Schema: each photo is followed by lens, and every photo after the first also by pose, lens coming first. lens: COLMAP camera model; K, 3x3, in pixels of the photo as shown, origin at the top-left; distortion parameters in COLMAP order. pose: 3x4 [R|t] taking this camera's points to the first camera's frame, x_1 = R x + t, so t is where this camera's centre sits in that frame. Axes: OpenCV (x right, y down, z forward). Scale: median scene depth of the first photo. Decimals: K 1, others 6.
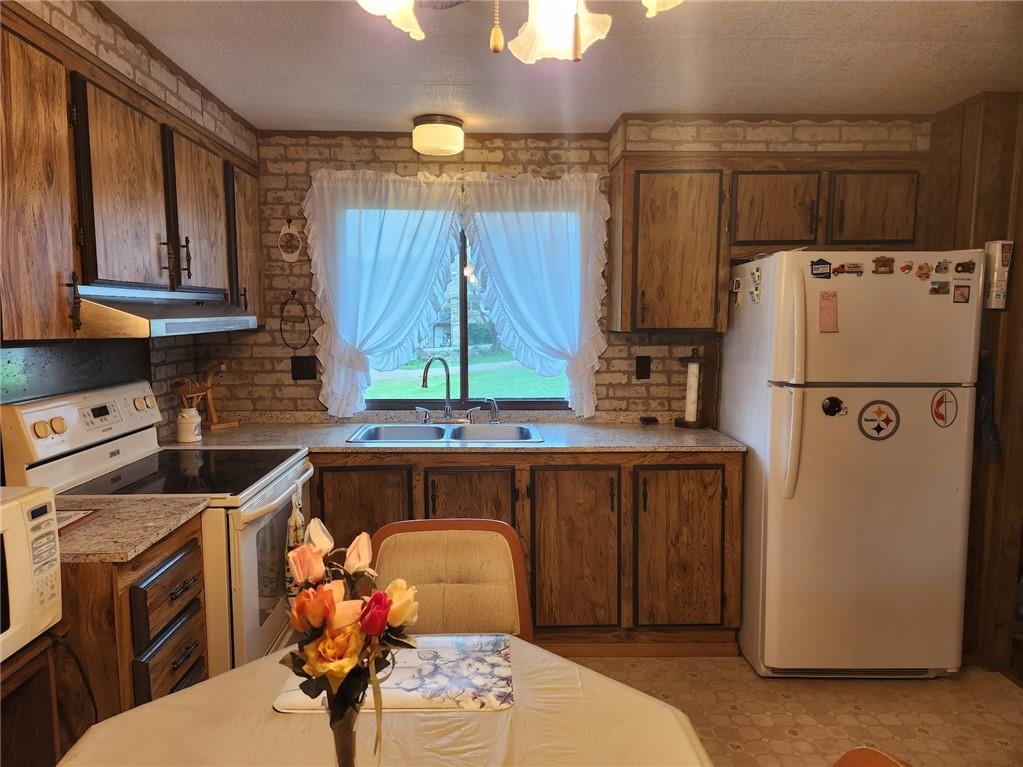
lens RADIAL K [[688.5, 0, 505.6], [0, 688.5, 390.0], [0, 0, 1]] dist [0.075284, -0.062332]
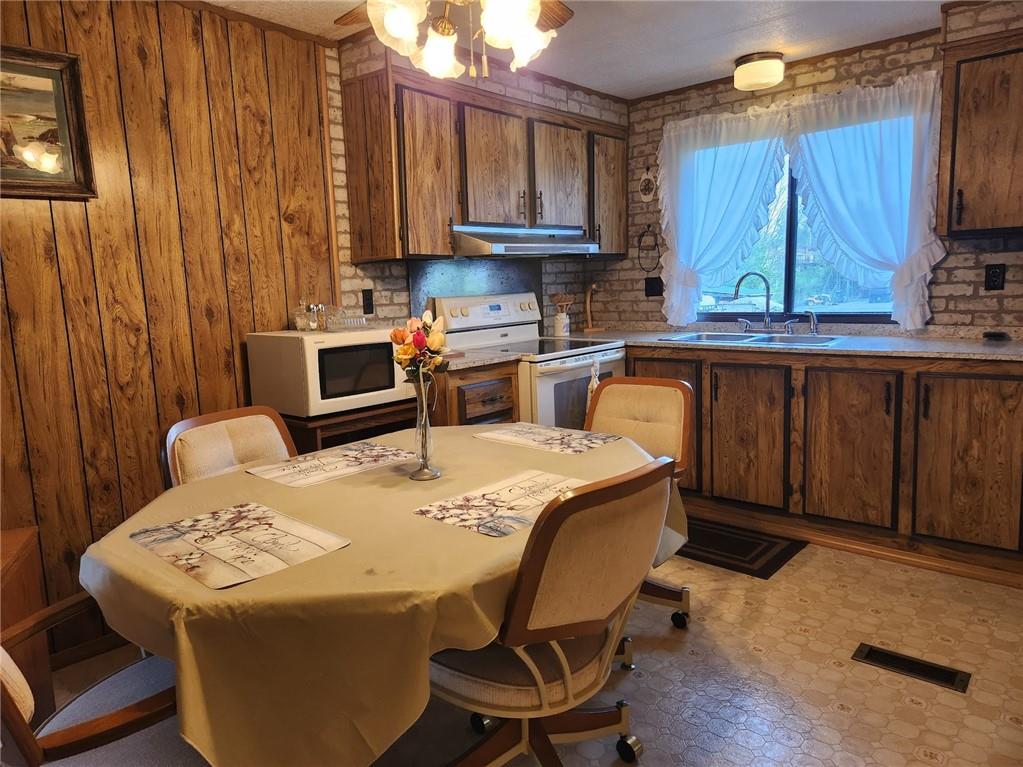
lens RADIAL K [[688.5, 0, 490.4], [0, 688.5, 386.3], [0, 0, 1]] dist [0.075284, -0.062332]
pose [[0.727380, 0.076193, -0.681992, 0.395415], [-0.036785, 0.996717, 0.072121, 0.074291], [0.685248, -0.027372, 0.727795, -0.133635]]
